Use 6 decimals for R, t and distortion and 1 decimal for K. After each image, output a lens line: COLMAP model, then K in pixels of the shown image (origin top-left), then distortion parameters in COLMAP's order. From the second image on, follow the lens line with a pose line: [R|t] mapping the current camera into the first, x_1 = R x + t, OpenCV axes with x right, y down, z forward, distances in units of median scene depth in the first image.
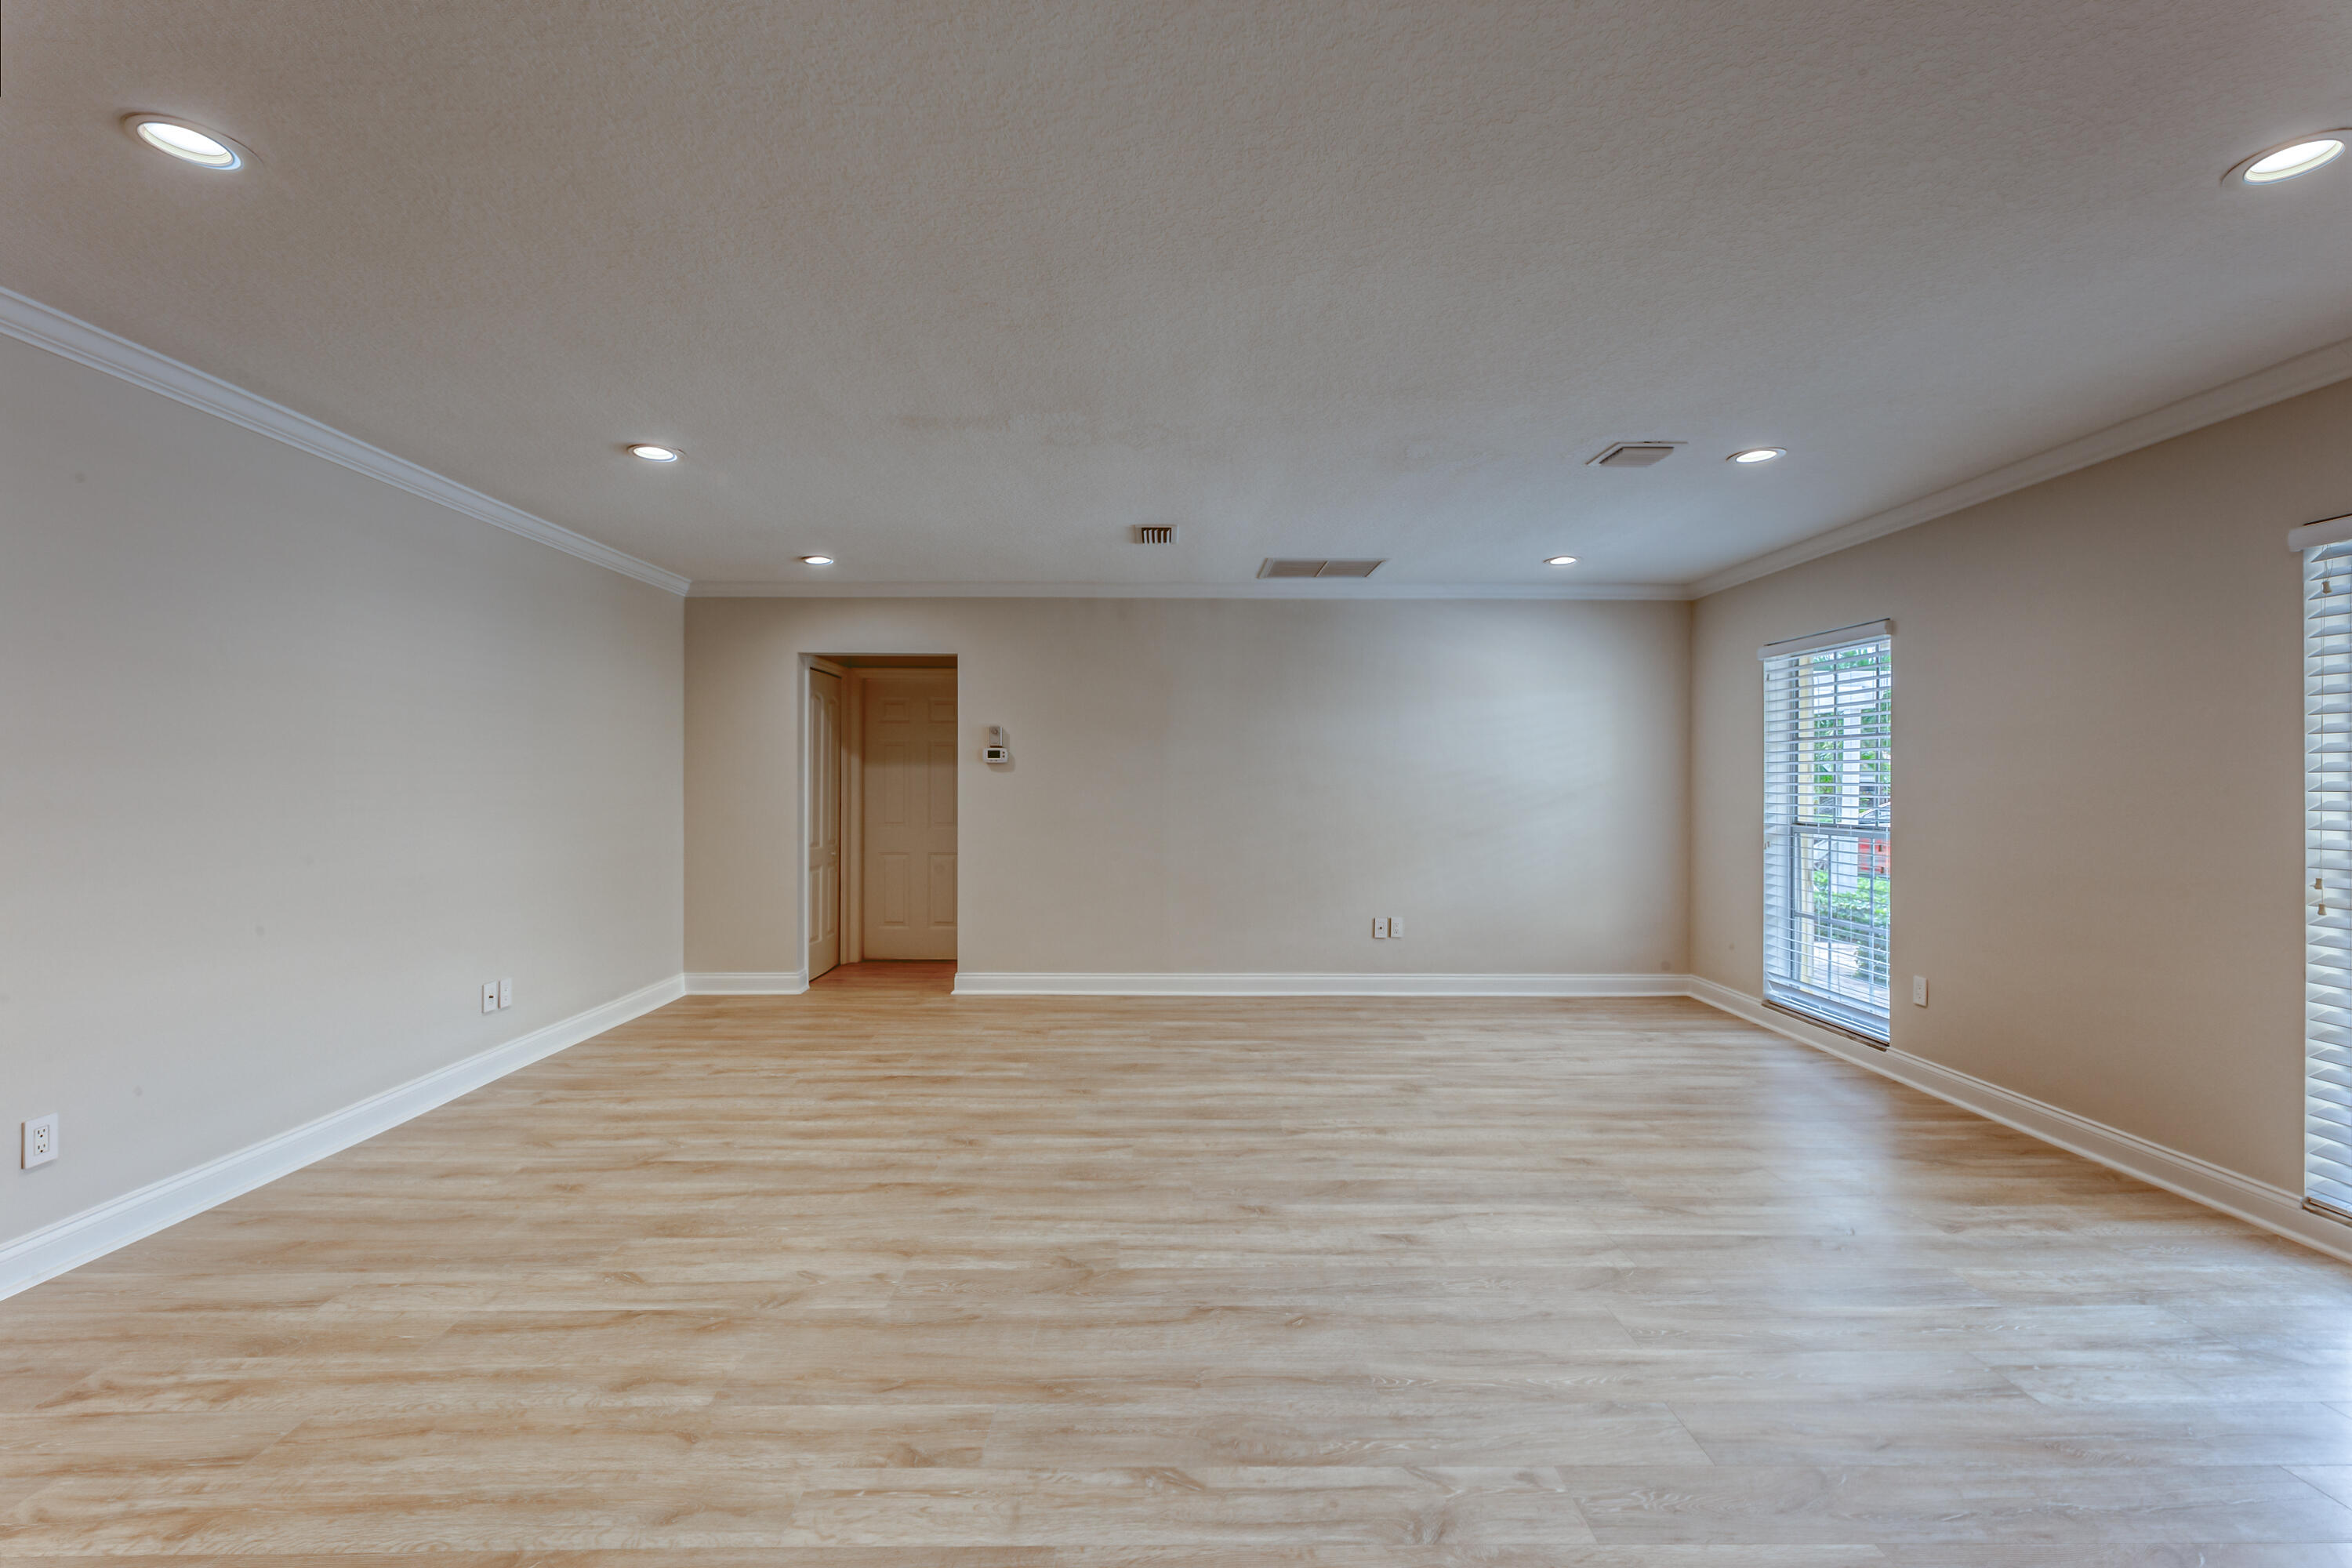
lens RADIAL K [[982.8, 0, 1176.0], [0, 982.8, 784.0], [0, 0, 1]] dist [0.000610, -0.000358]
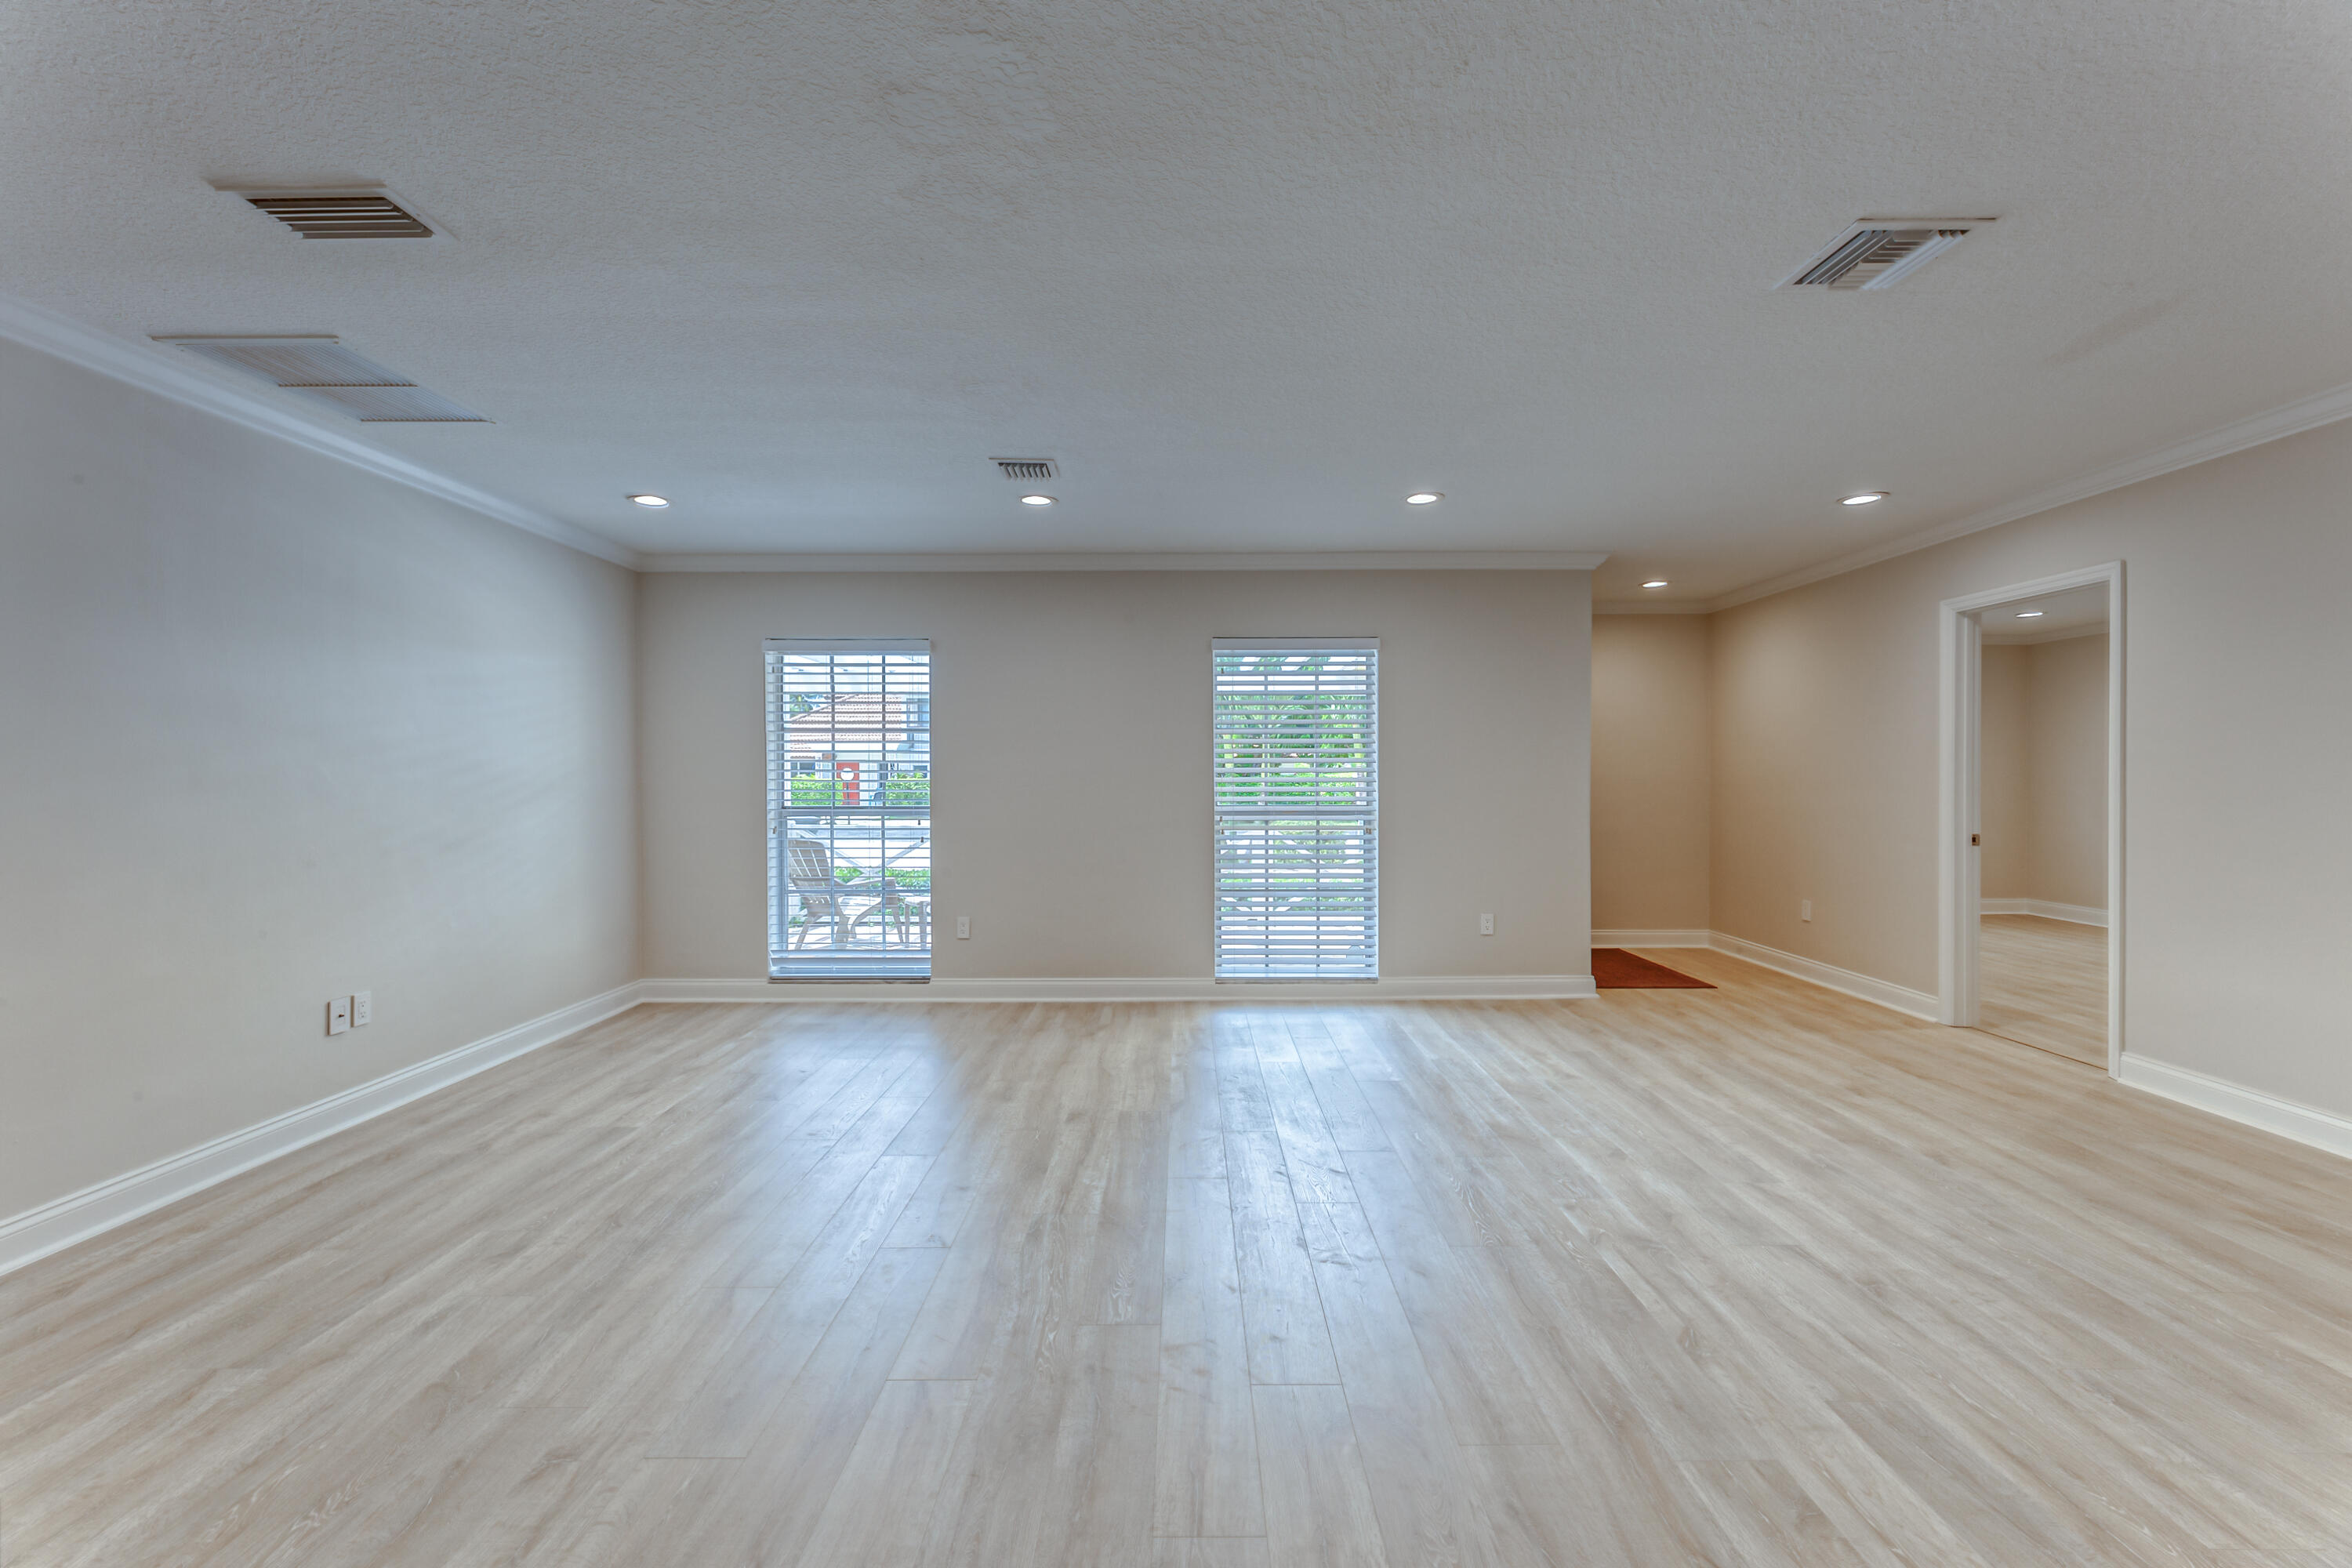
lens RADIAL K [[946.9, 0, 1173.7], [0, 946.9, 784.8], [0, 0, 1]] dist [0.001965, 0.000116]
pose [[0.021489, -0.015809, 0.999644, -0.646232], [0.004824, 0.999865, 0.015709, 0.000482], [-0.999757, 0.004484, 0.021563, 0.887900]]
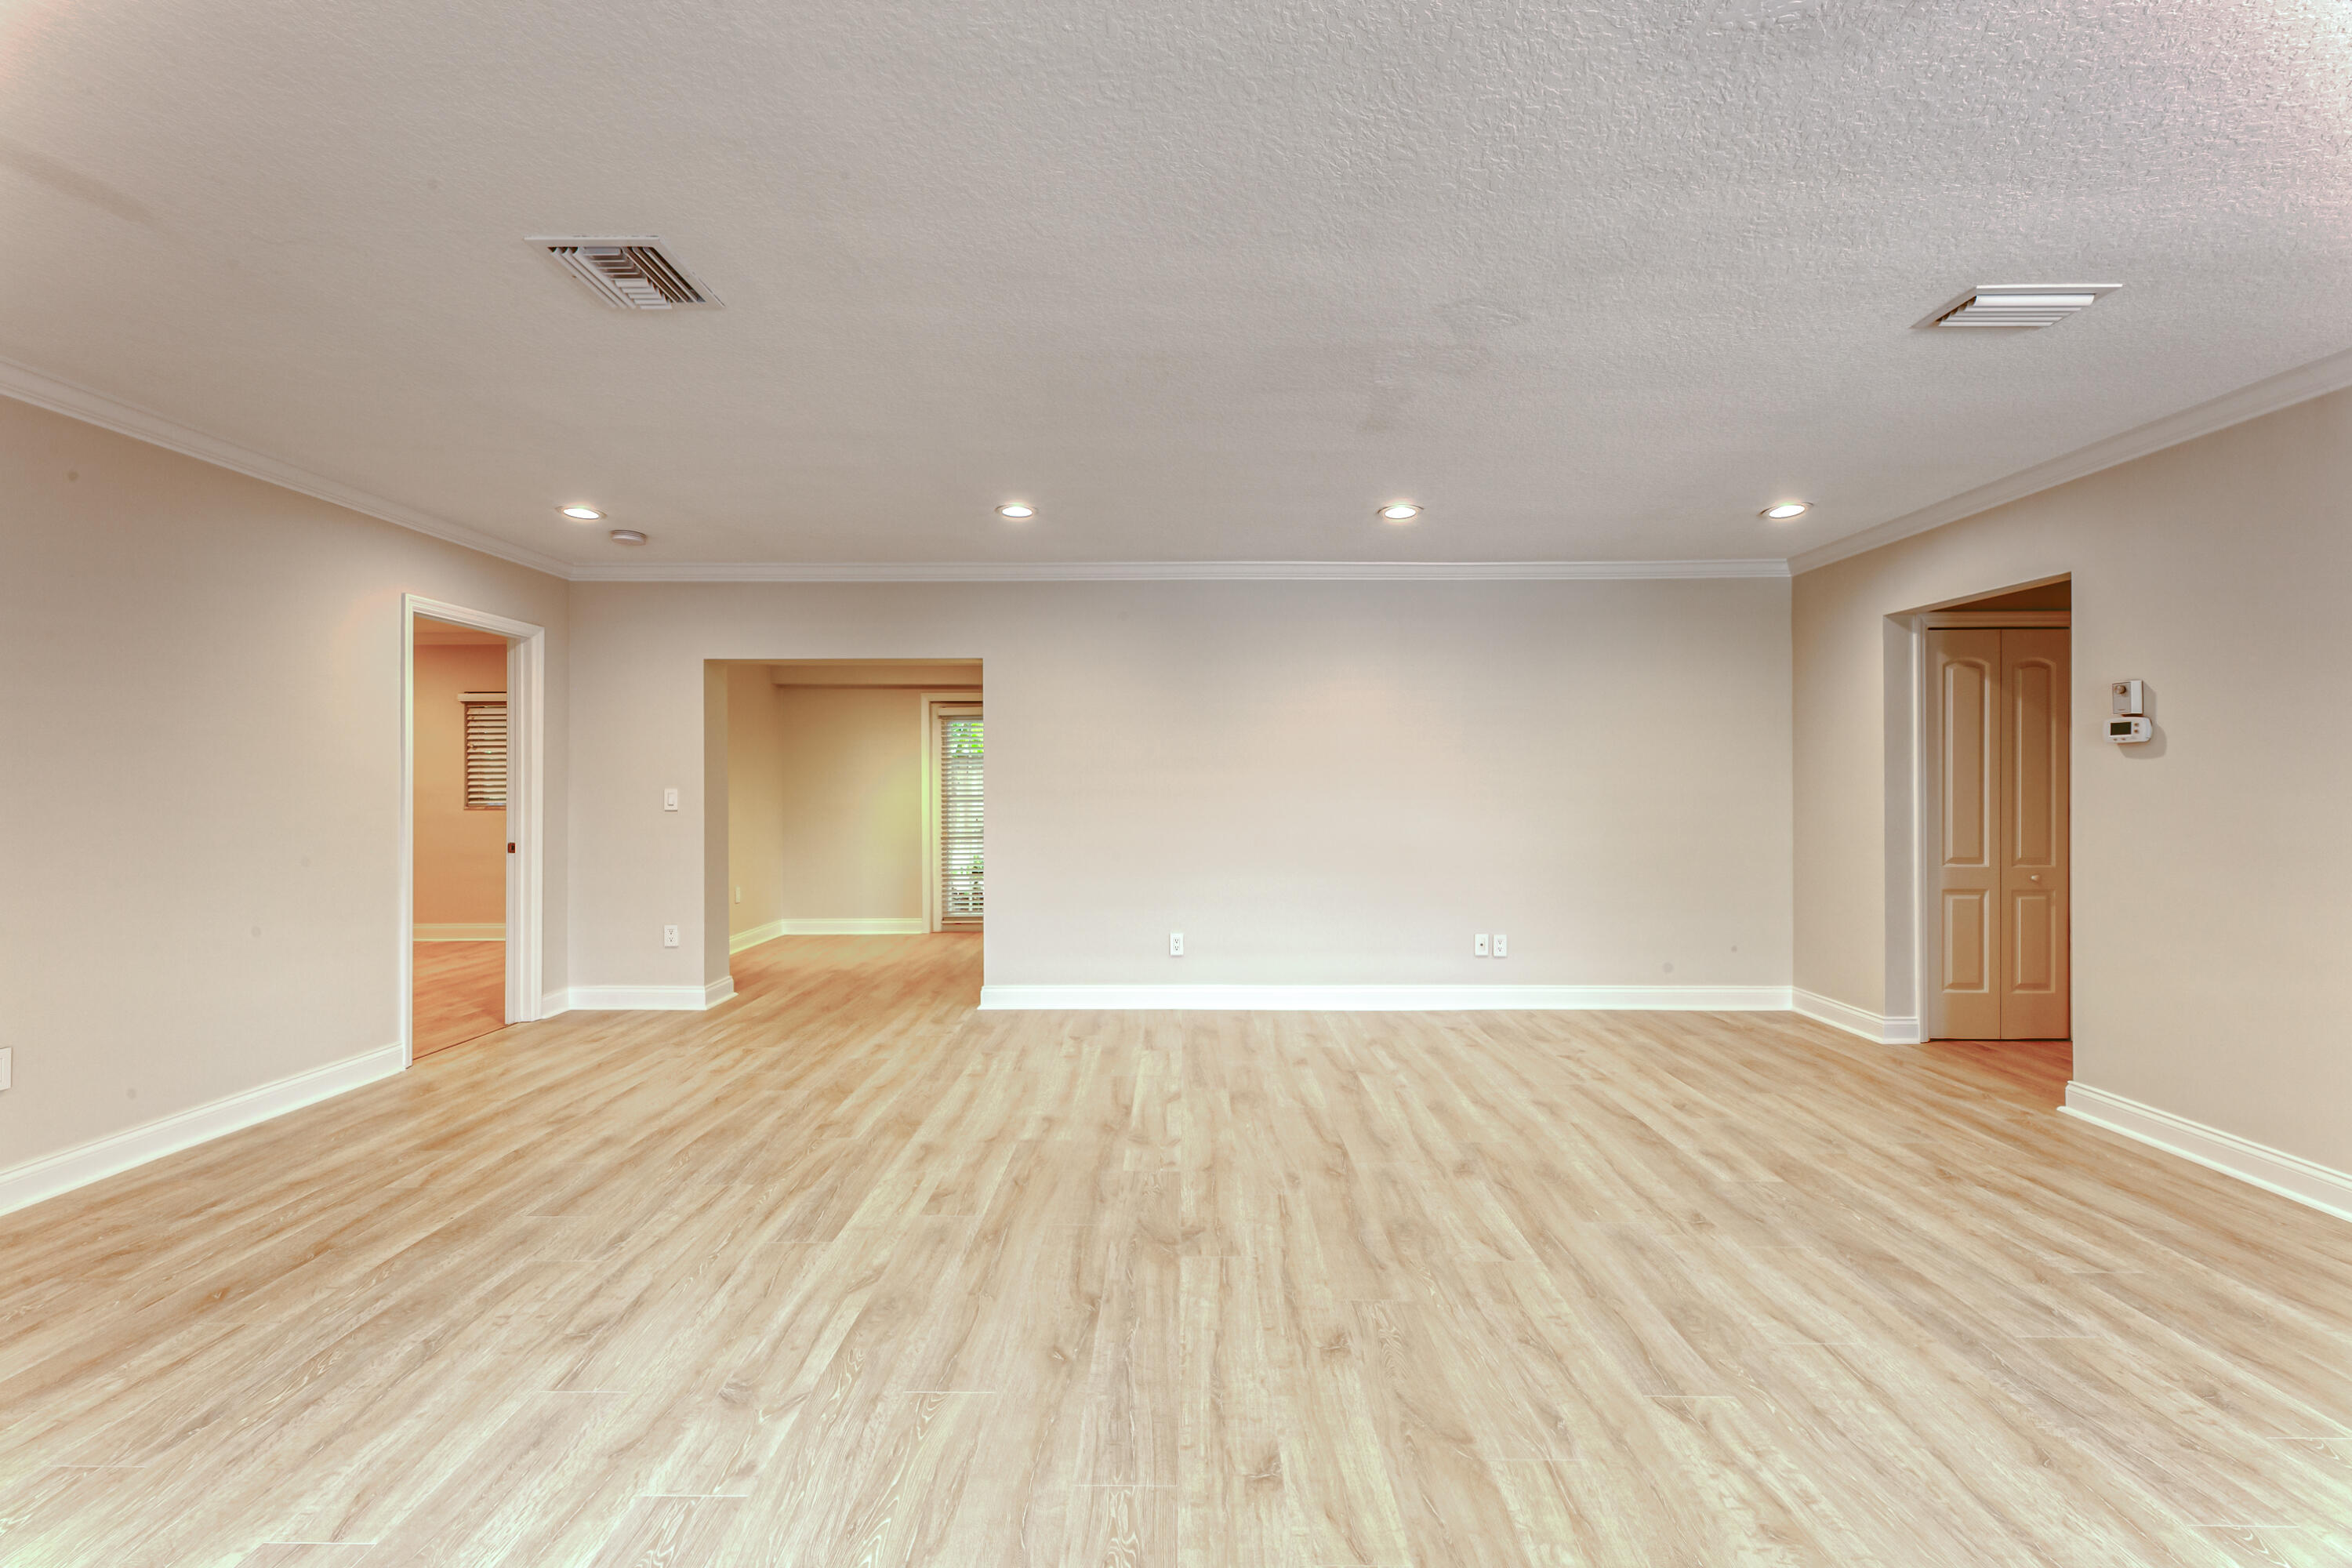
lens RADIAL K [[946.9, 0, 1173.7], [0, 946.9, 784.8], [0, 0, 1]] dist [0.001965, 0.000116]
pose [[-0.022835, 0.001500, -0.999738, 0.725801], [-0.000747, 0.999999, 0.001517, 0.005473], [0.999739, 0.000781, -0.022834, 0.807264]]
